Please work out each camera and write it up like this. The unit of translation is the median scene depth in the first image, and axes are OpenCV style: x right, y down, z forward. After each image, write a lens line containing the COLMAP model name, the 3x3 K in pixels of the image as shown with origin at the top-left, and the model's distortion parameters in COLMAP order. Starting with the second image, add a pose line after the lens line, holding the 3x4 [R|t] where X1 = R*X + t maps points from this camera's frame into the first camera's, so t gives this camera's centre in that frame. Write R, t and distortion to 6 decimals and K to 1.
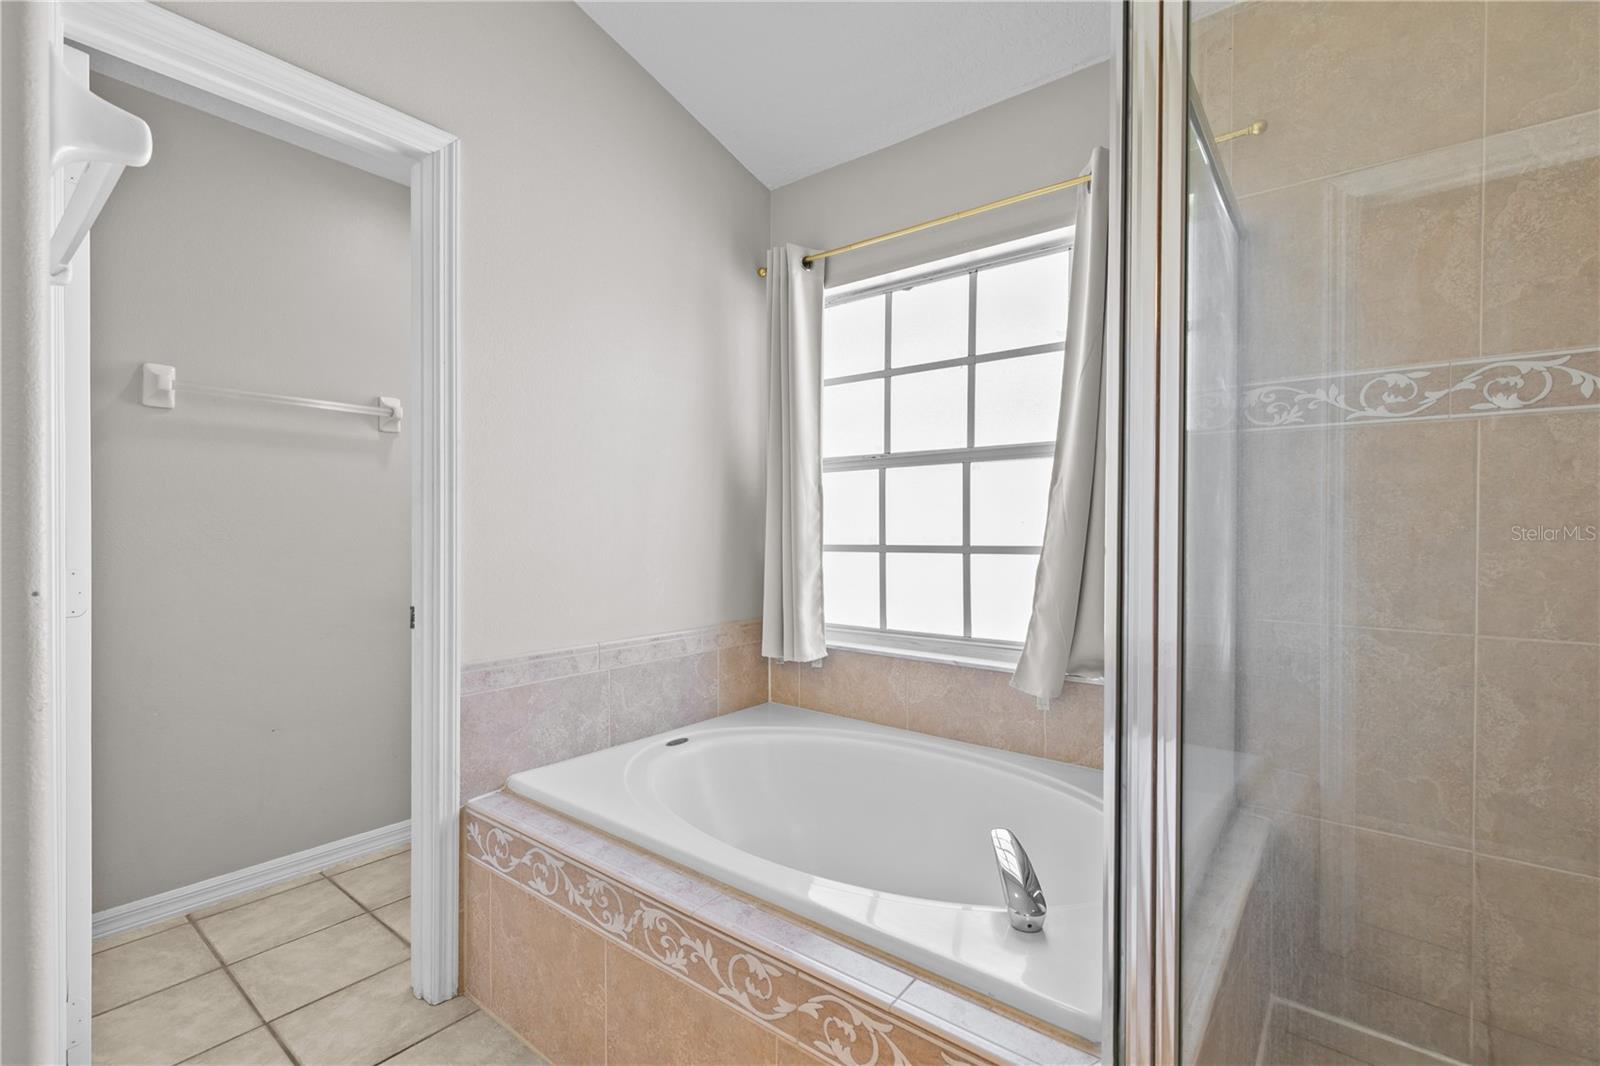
lens RADIAL K [[720.8, 0, 788.0], [0, 720.8, 528.4], [0, 0, 1]] dist [0.009140, -0.002308]
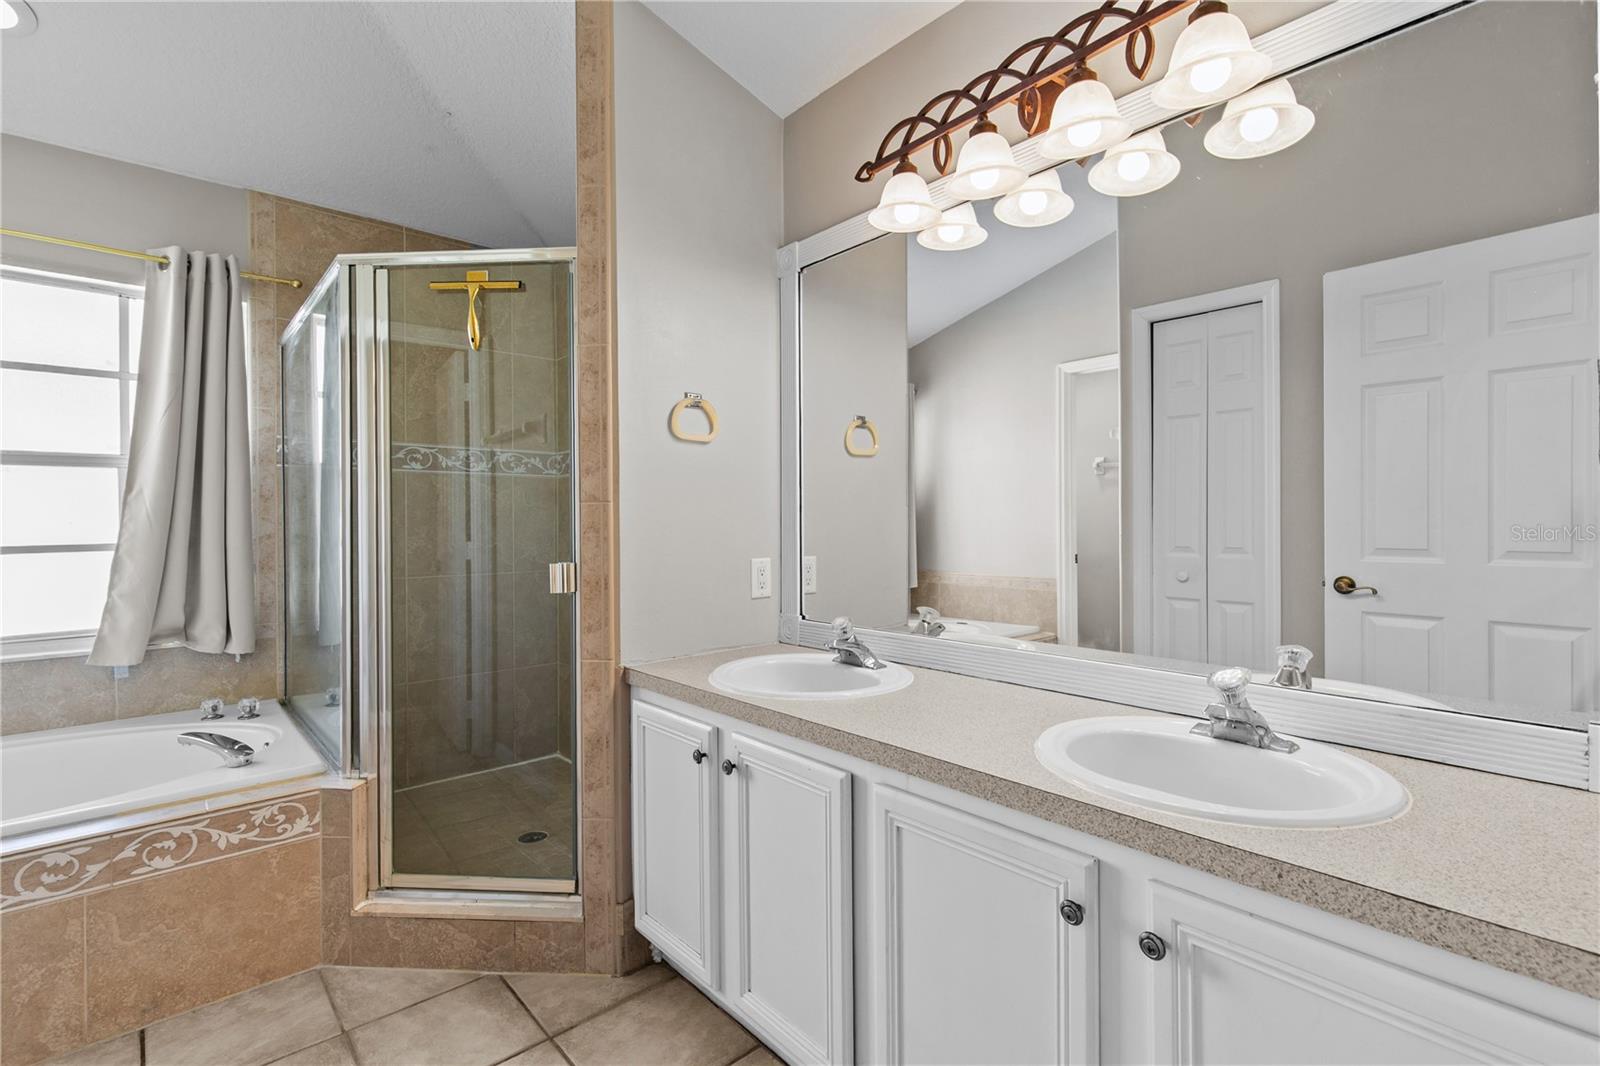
lens RADIAL K [[720.8, 0, 800.8], [0, 720.8, 526.1], [0, 0, 1]] dist [0.009140, -0.002308]
pose [[0.170805, -0.007338, 0.985277, -0.884129], [0.011228, 0.999922, 0.005501, 0.002130], [-0.985241, 0.010123, 0.170874, -0.458165]]
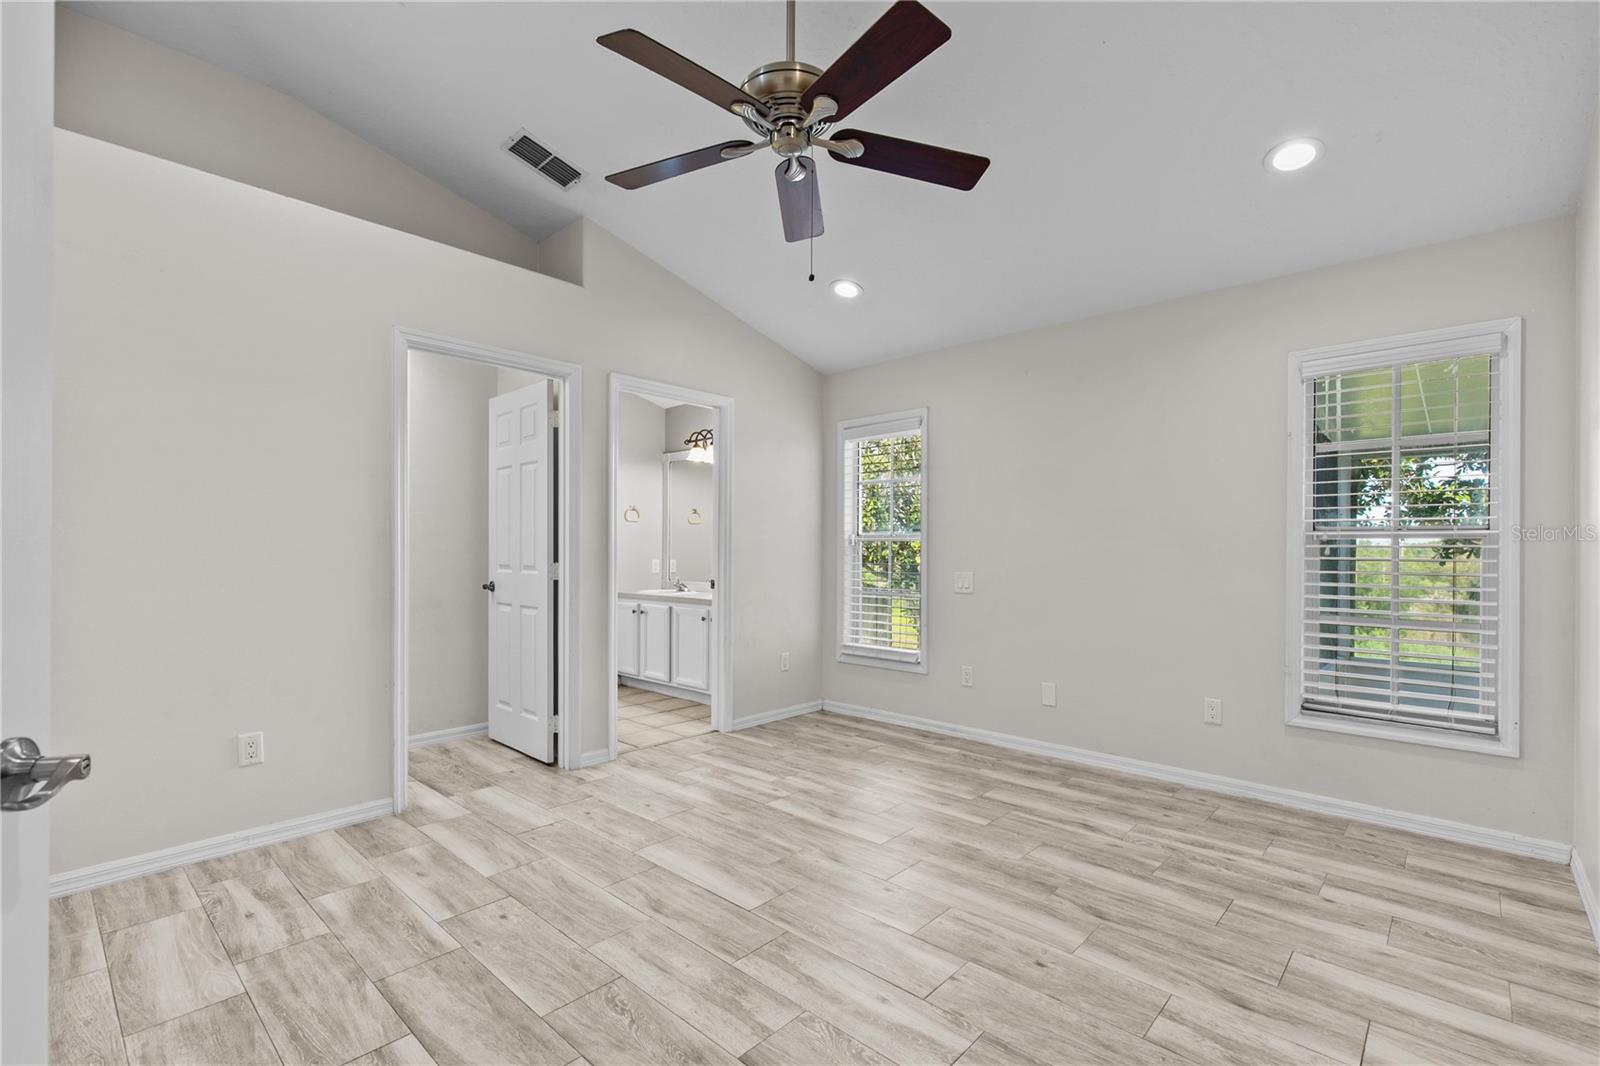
lens RADIAL K [[720.8, 0, 797.4], [0, 720.8, 546.5], [0, 0, 1]] dist [0.009140, -0.002308]
pose [[0.081018, 0.003389, 0.996707, -3.624905], [0.000429, 0.999994, -0.003435, 0.009218], [-0.996713, 0.000706, 0.081016, -1.306045]]
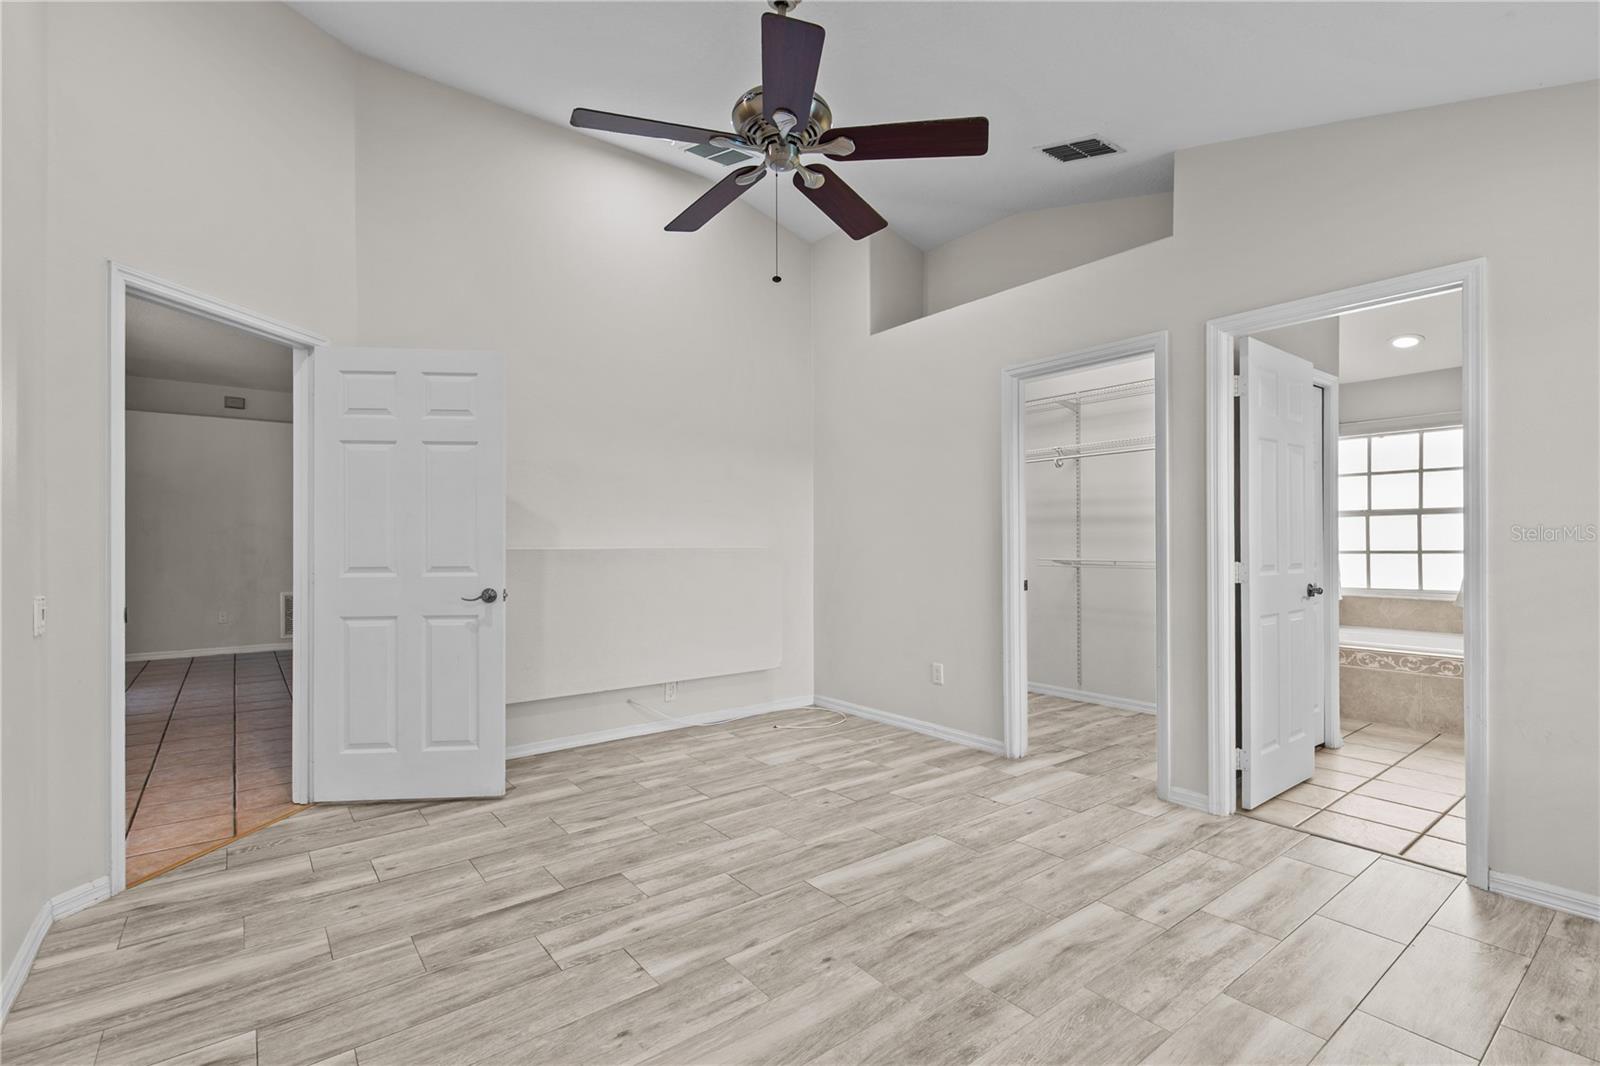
lens RADIAL K [[720.8, 0, 816.3], [0, 720.8, 539.5], [0, 0, 1]] dist [0.009140, -0.002308]
pose [[0.974667, -0.004361, -0.223619, -1.748325], [0.001975, 0.999939, -0.010893, 0.015894], [0.223653, 0.010176, 0.974616, -2.656329]]
